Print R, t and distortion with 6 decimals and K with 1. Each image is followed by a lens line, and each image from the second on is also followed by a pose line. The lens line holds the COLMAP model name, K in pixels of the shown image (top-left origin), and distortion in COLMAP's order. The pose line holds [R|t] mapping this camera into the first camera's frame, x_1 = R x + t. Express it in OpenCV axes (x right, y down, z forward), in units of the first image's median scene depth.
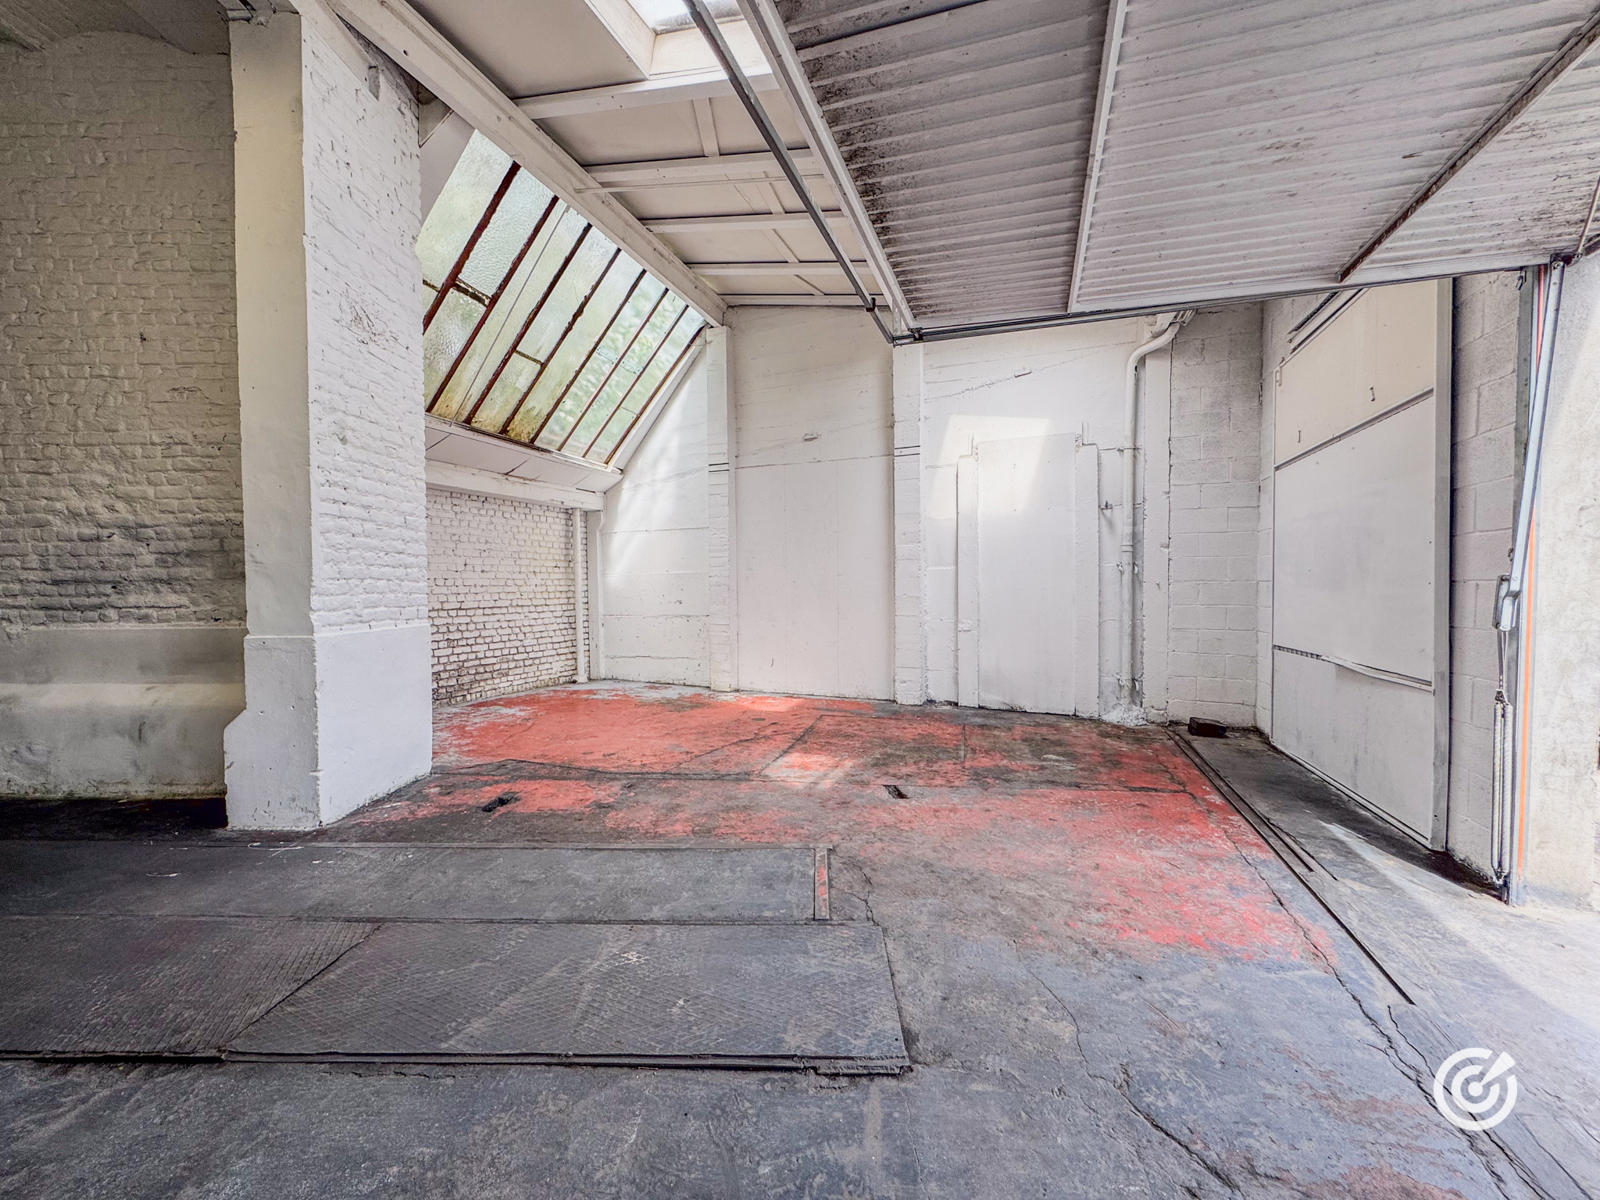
lens RADIAL K [[640.1, 0, 801.8], [0, 640.1, 599.6], [0, 0, 1]] dist [-0.002770, 0.000686]
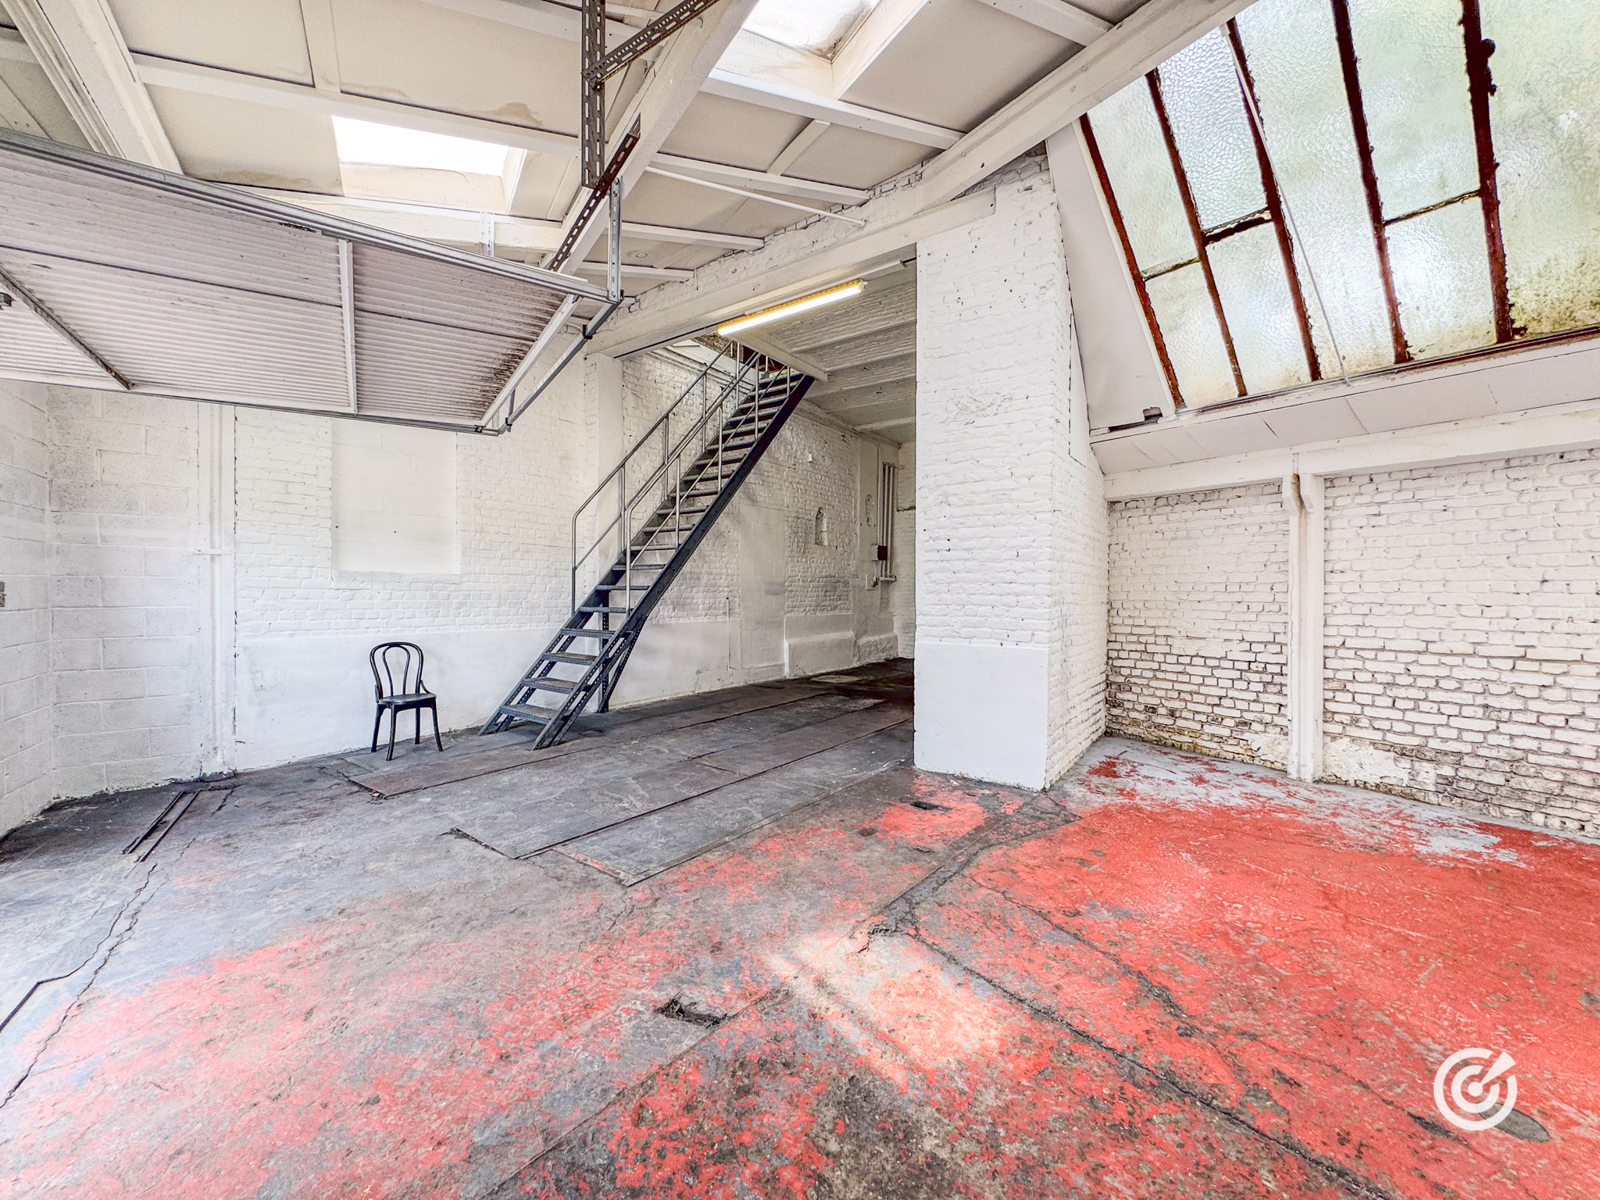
lens RADIAL K [[640.1, 0, 799.4], [0, 640.1, 600.4], [0, 0, 1]] dist [-0.002770, 0.000686]
pose [[-0.587650, 0.013844, -0.808997, 0.386985], [-0.022377, 0.999193, 0.033353, -0.052442], [0.808806, 0.037702, -0.586866, 1.009321]]
